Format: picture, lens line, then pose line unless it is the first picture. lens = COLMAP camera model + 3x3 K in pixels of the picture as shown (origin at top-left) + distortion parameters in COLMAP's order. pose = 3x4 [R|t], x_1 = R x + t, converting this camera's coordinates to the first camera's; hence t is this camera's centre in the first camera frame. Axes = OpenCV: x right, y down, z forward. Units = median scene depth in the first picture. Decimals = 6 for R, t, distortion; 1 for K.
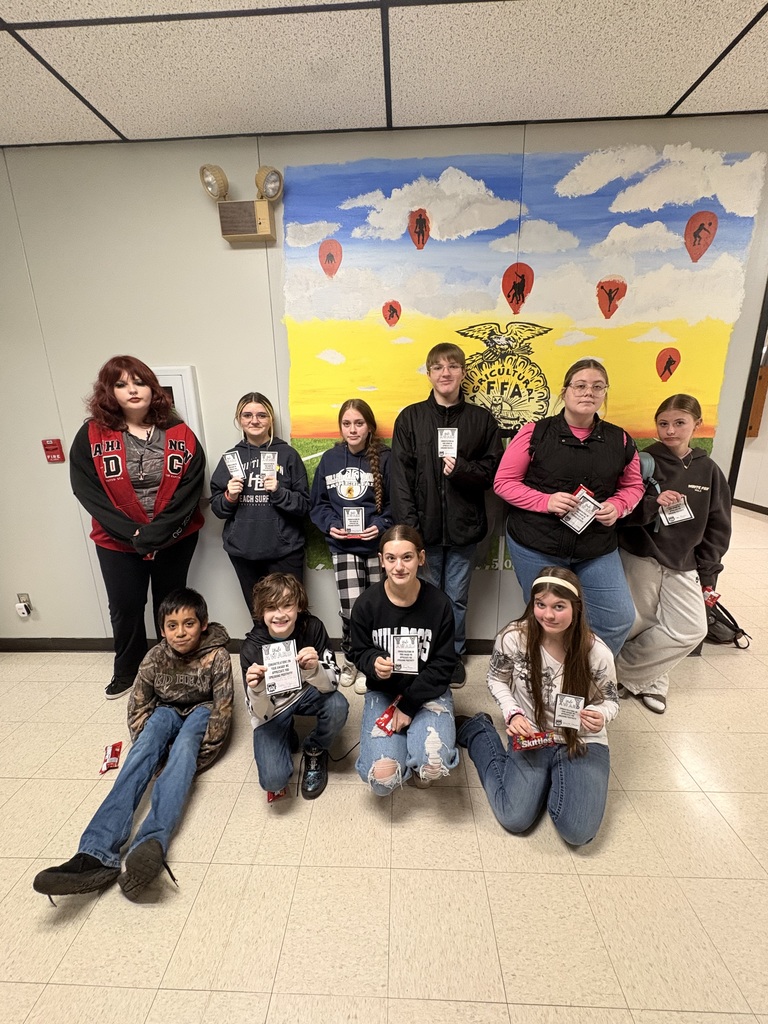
lens RADIAL K [[413.2, 0, 387.1], [0, 413.2, 511.5], [0, 0, 1]] dist [0.001851, -0.000362]
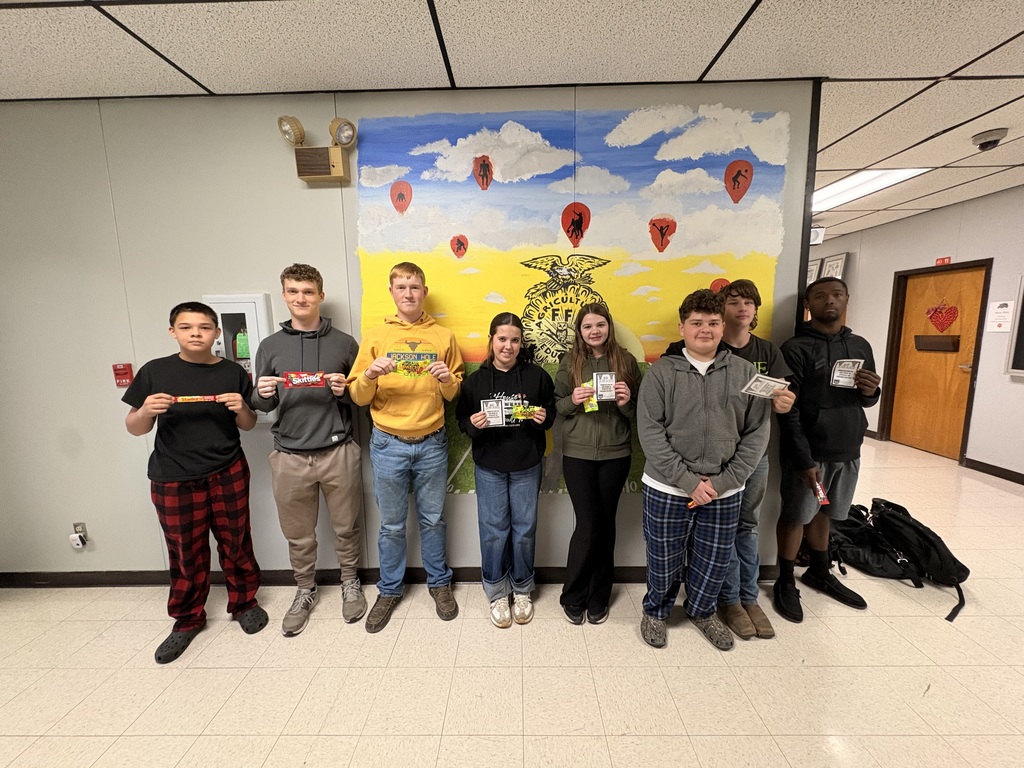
lens RADIAL K [[413.2, 0, 511.6], [0, 413.2, 382.7], [0, 0, 1]] dist [0.001851, -0.000362]
pose [[0.999746, -0.002009, 0.022451, 0.126433], [0.004704, 0.992688, -0.120616, -0.004370], [-0.022044, 0.120691, 0.992445, -0.011189]]
